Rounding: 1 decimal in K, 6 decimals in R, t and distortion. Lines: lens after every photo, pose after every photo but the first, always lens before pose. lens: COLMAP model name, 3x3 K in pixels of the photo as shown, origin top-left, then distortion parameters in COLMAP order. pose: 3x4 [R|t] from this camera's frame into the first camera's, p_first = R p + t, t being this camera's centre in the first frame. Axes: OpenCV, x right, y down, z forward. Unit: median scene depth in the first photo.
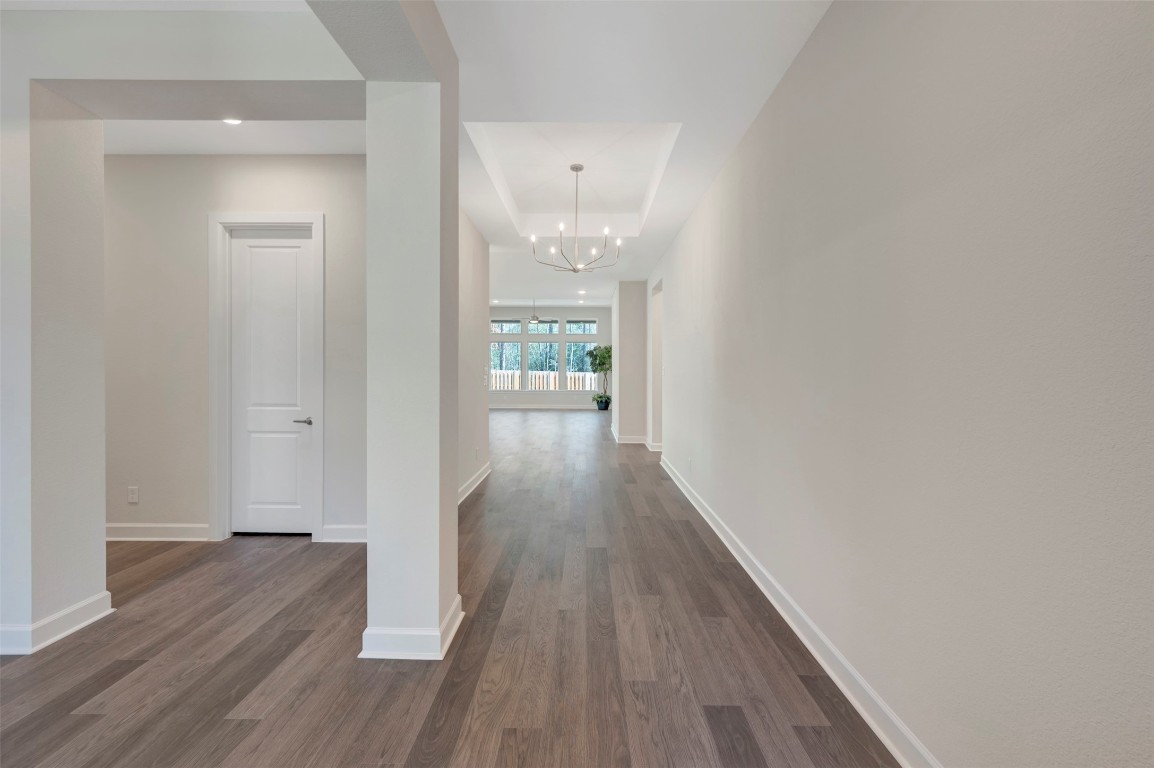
lens RADIAL K [[459.0, 0, 574.5], [0, 459.0, 378.4], [0, 0, 1]] dist [-0.002974, -0.000364]
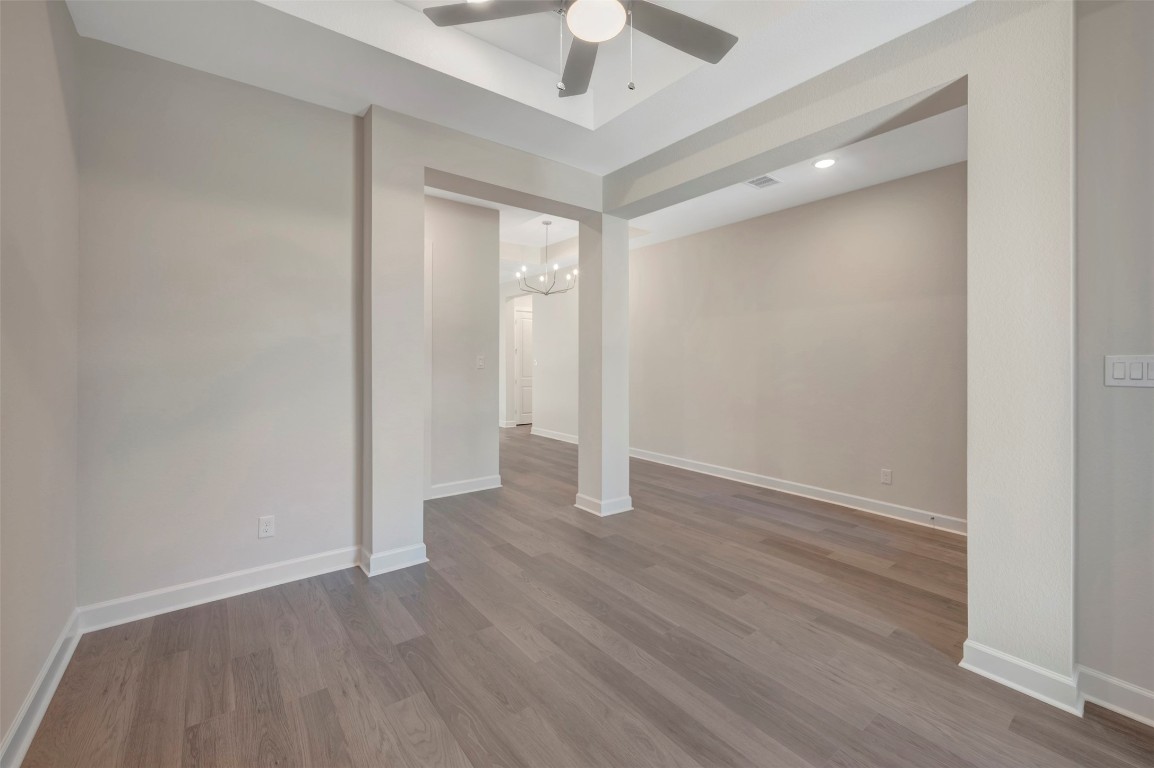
lens RADIAL K [[459.0, 0, 582.6], [0, 459.0, 379.1], [0, 0, 1]] dist [-0.002974, -0.000364]
pose [[0.793048, -0.021091, 0.608793, -1.686438], [0.001857, 0.999479, 0.032208, -0.030785], [-0.609156, -0.024412, 0.792675, -0.462632]]
